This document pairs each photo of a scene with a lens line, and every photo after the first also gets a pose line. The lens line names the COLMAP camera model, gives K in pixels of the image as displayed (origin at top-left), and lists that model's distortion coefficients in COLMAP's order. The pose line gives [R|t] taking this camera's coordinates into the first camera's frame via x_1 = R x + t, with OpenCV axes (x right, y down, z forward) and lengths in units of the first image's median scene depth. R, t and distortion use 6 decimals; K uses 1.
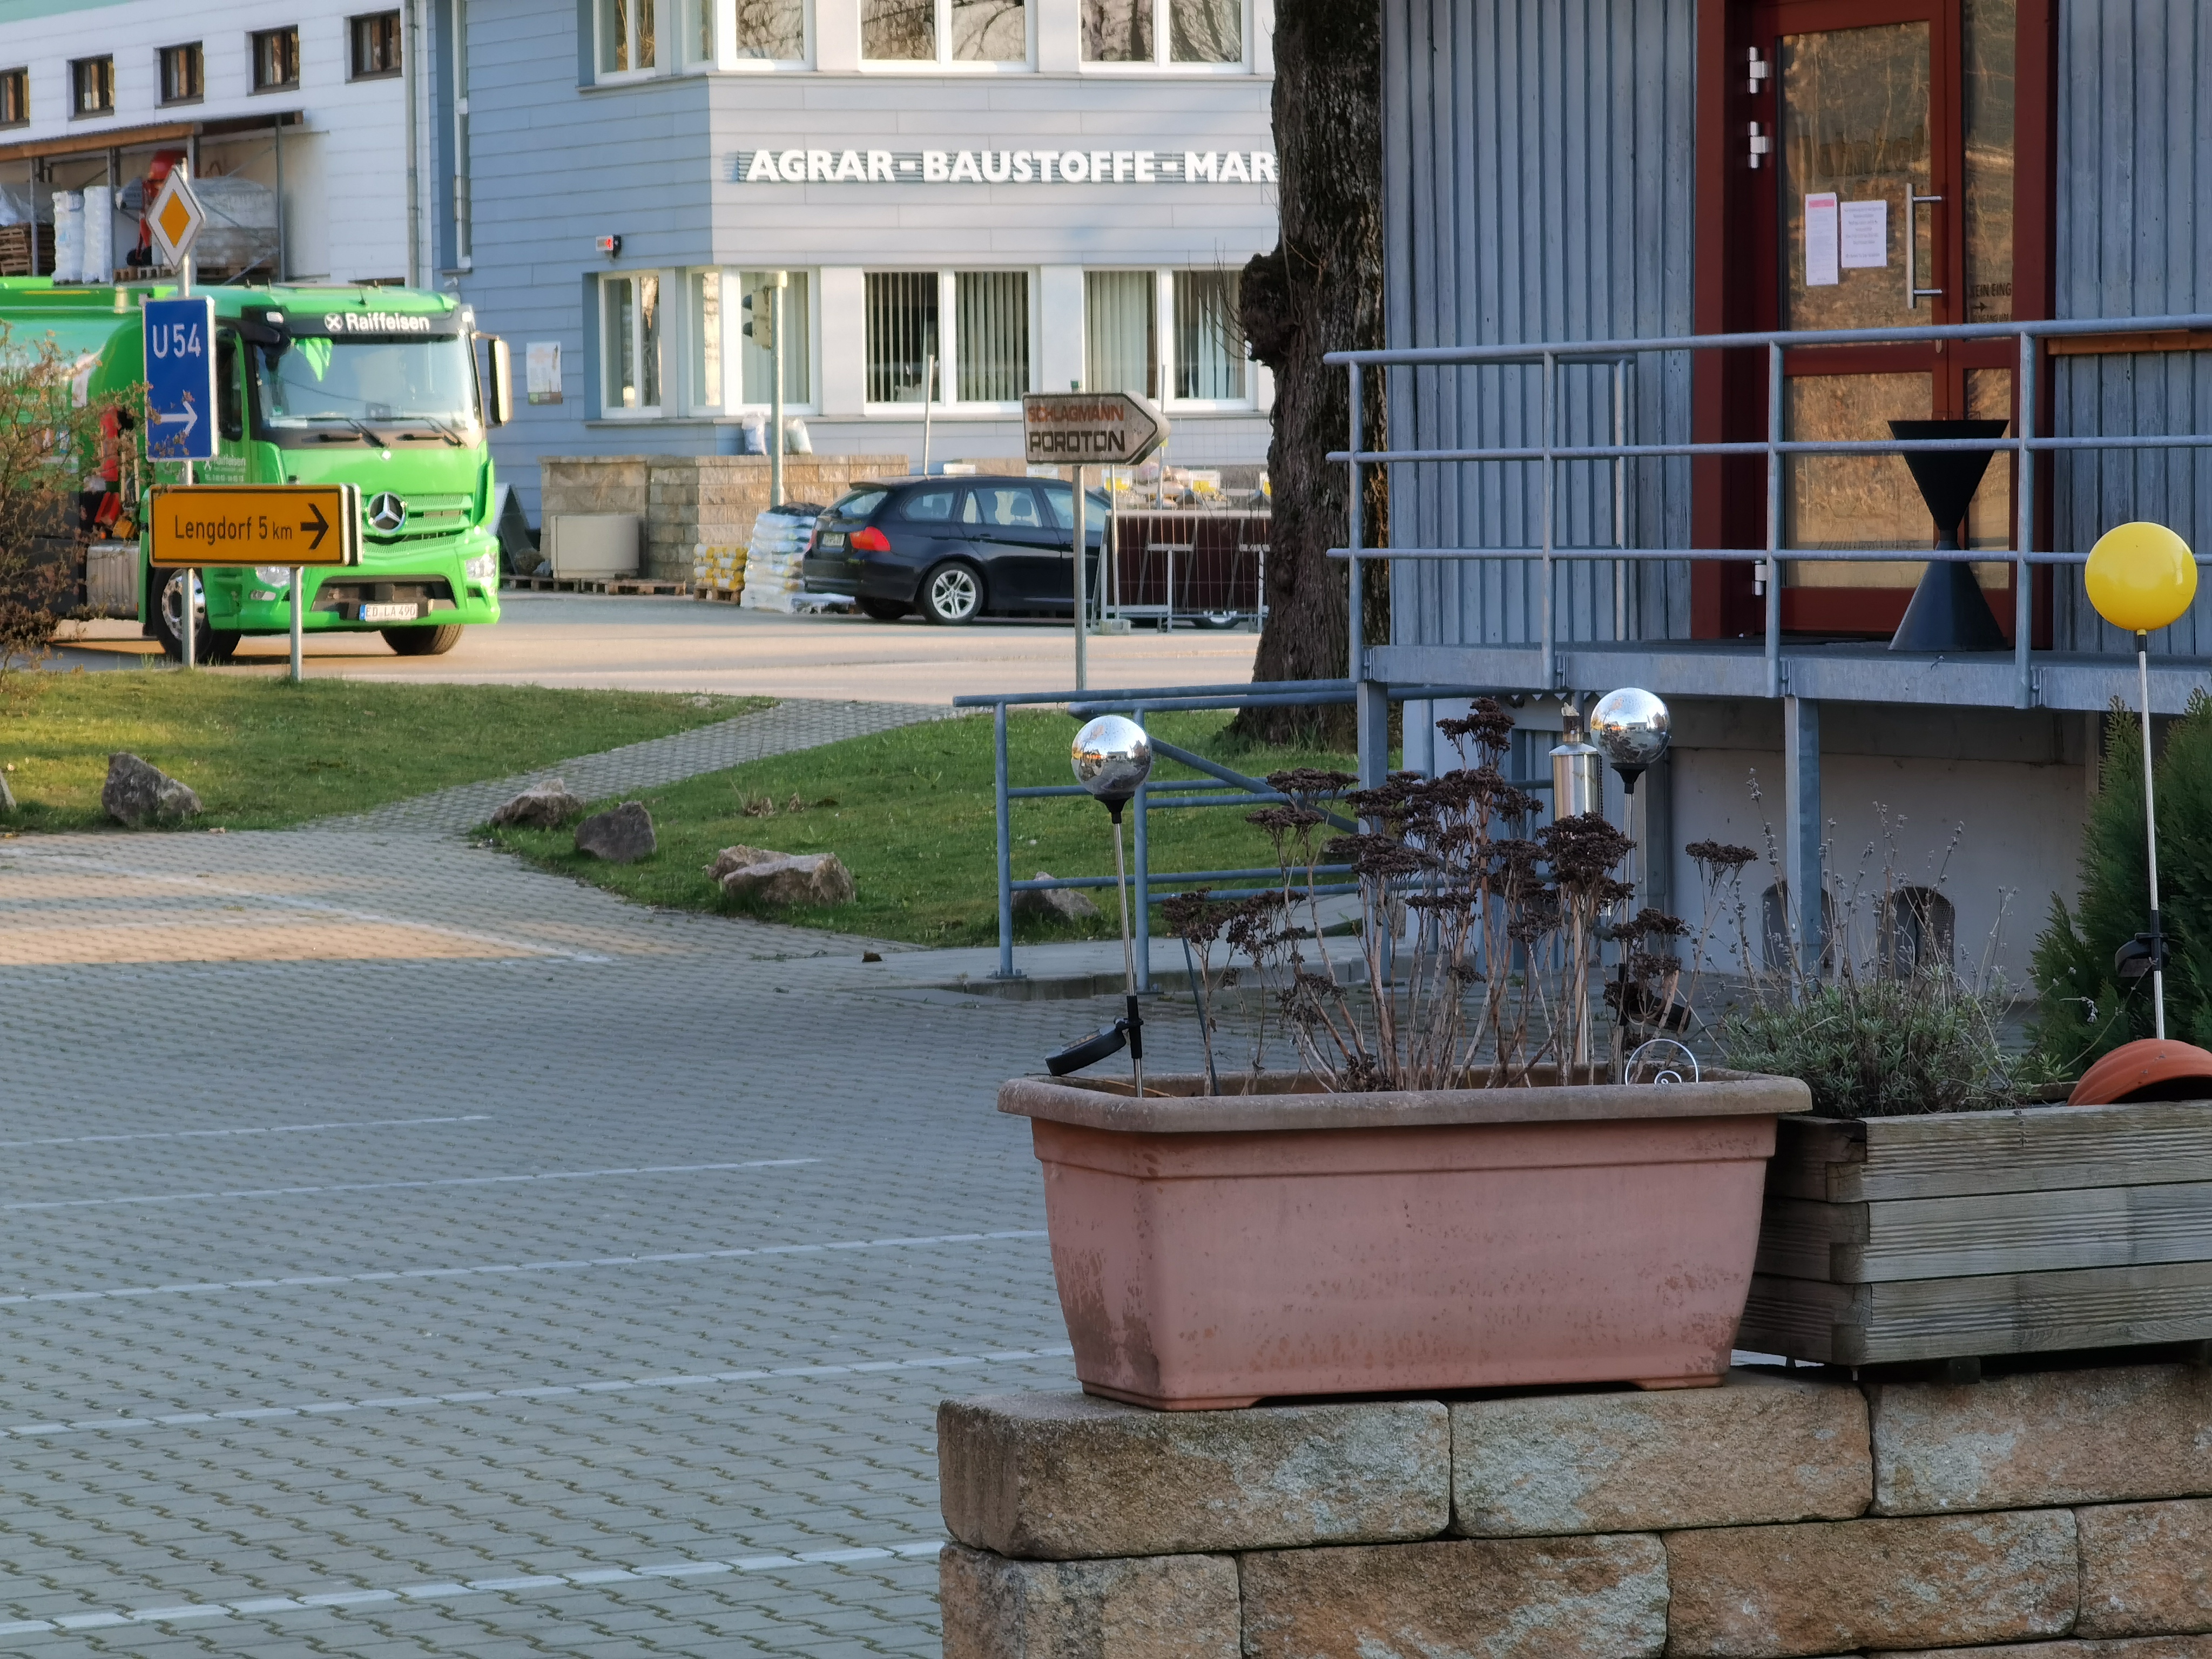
lens RADIAL K [[8425.9, 0, 1093.1], [0, 8425.9, 836.5], [0, 0, 1]] dist [0.050661, 0.000000]
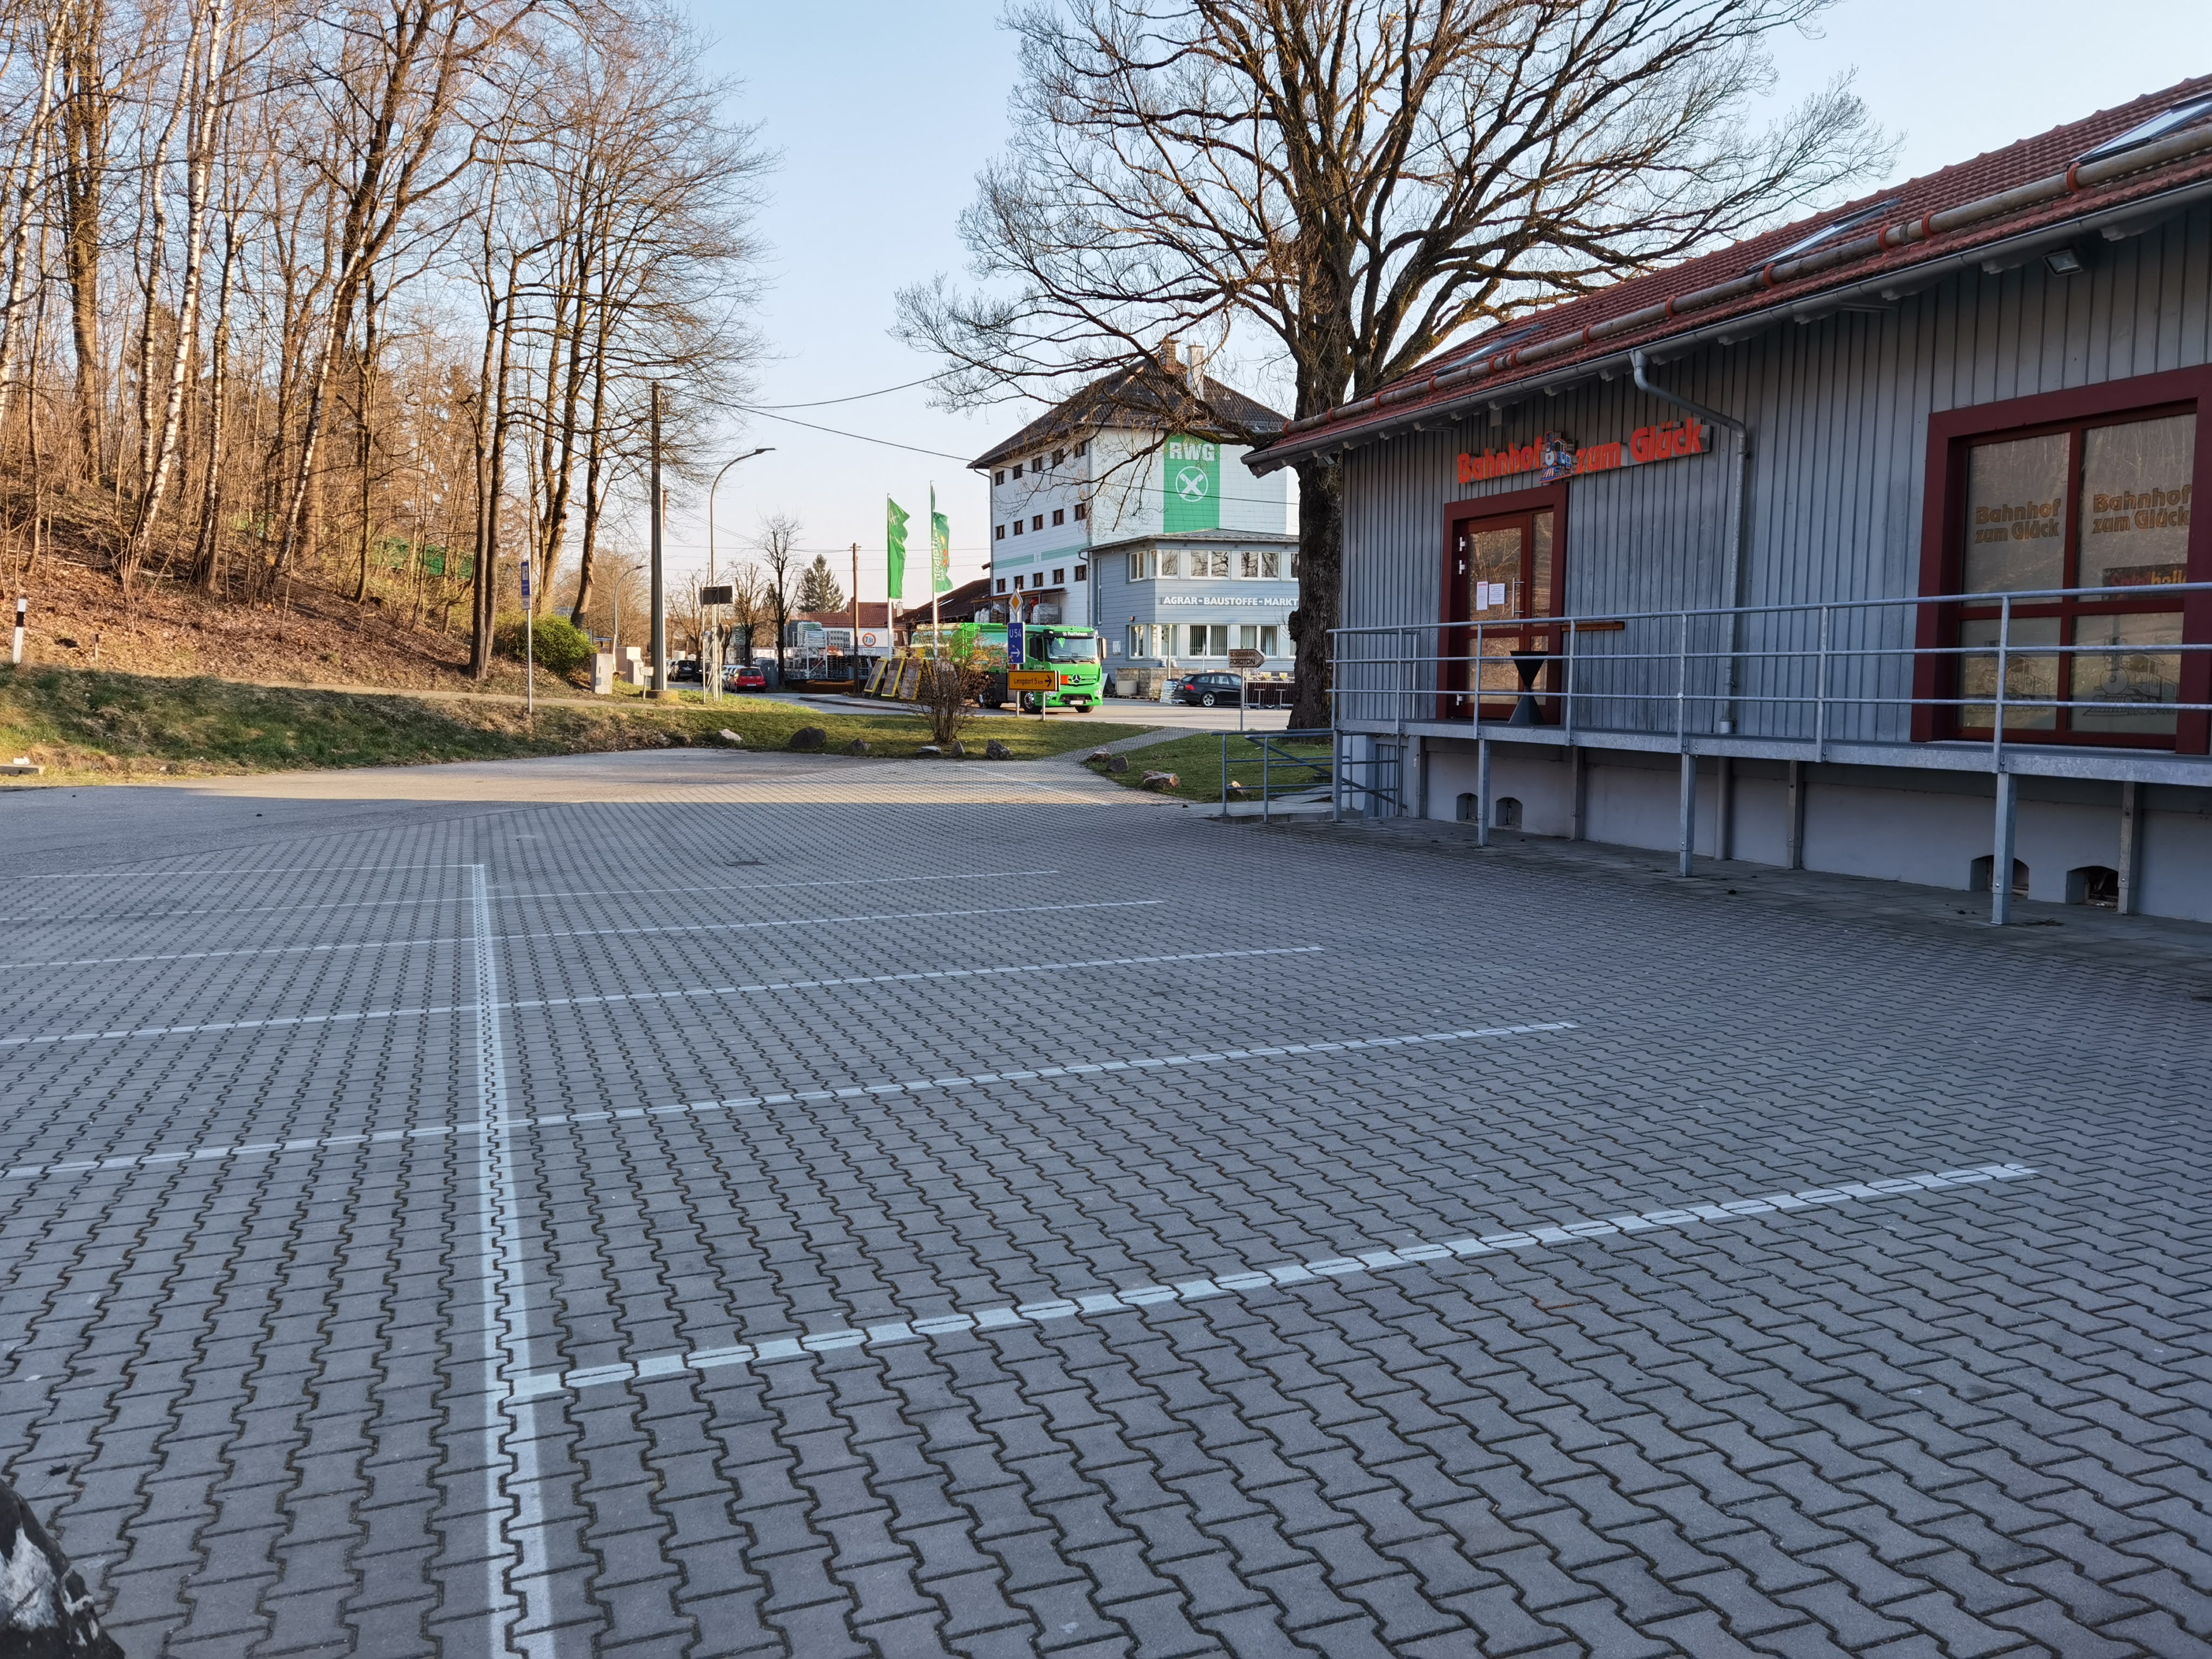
lens RADIAL K [[1719.7, 0, 1087.6], [0, 1719.7, 806.9], [0, 0, 1]] dist [0.009654, 0.100984]
pose [[0.996150, 0.022309, -0.084784, -0.006951], [-0.019388, 0.999195, 0.035119, -0.009991], [0.085499, -0.033339, 0.995780, 0.320629]]
